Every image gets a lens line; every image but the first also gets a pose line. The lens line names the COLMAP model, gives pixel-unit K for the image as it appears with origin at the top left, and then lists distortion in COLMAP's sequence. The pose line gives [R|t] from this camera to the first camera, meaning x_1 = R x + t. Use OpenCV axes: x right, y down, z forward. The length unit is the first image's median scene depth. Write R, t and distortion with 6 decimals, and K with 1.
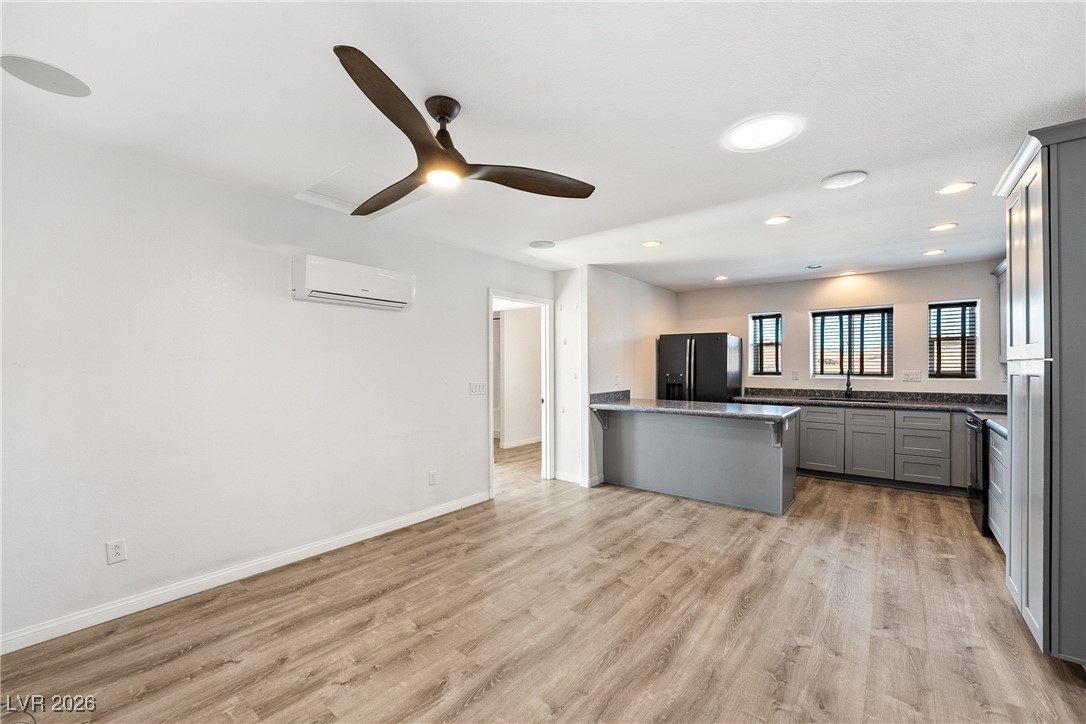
lens RADIAL K [[442.9, 0, 544.5], [0, 442.9, 366.2], [0, 0, 1]] dist [-0.020048, 0.000221]
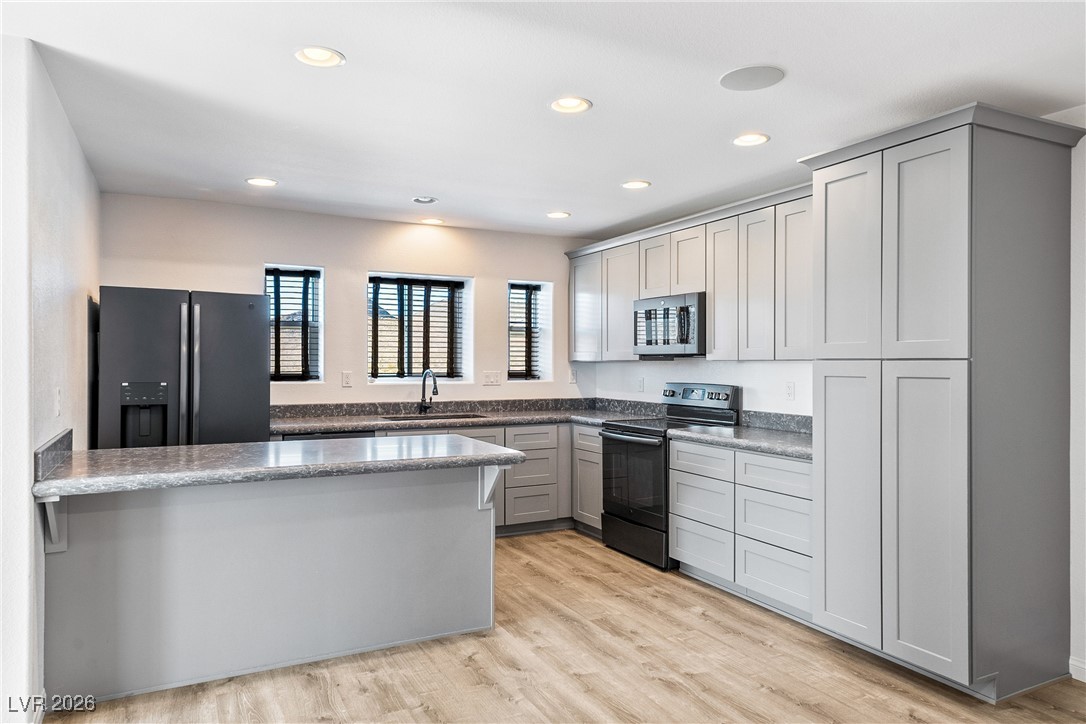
lens RADIAL K [[711.2, 0, 550.9], [0, 711.2, 364.4], [0, 0, 1]] dist [0.016232, -0.003826]
pose [[0.408271, 0.000618, 0.912861, -0.205965], [-0.002100, 0.999998, 0.000263, -0.000617], [-0.912858, -0.002025, 0.408271, 0.433456]]
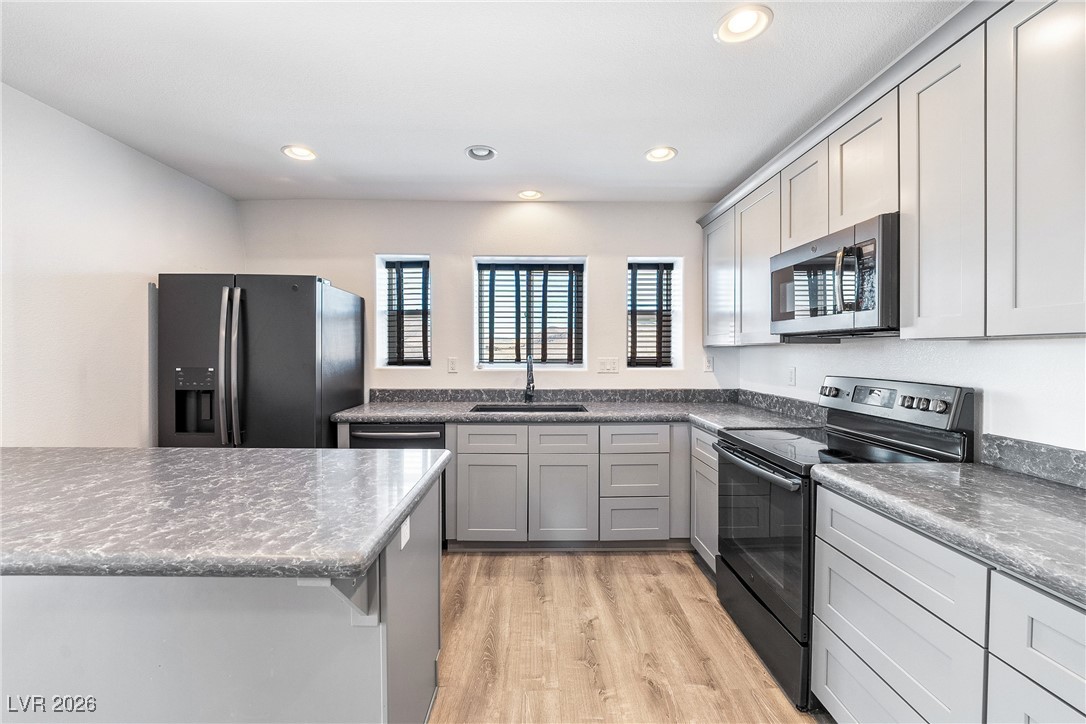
lens RADIAL K [[442.9, 0, 542.8], [0, 442.9, 358.7], [0, 0, 1]] dist [-0.020048, 0.000221]
pose [[0.773274, -0.008654, 0.634013, 0.340467], [-0.000953, 0.999890, 0.014810, 0.003007], [-0.634071, -0.012057, 0.773181, 0.550237]]
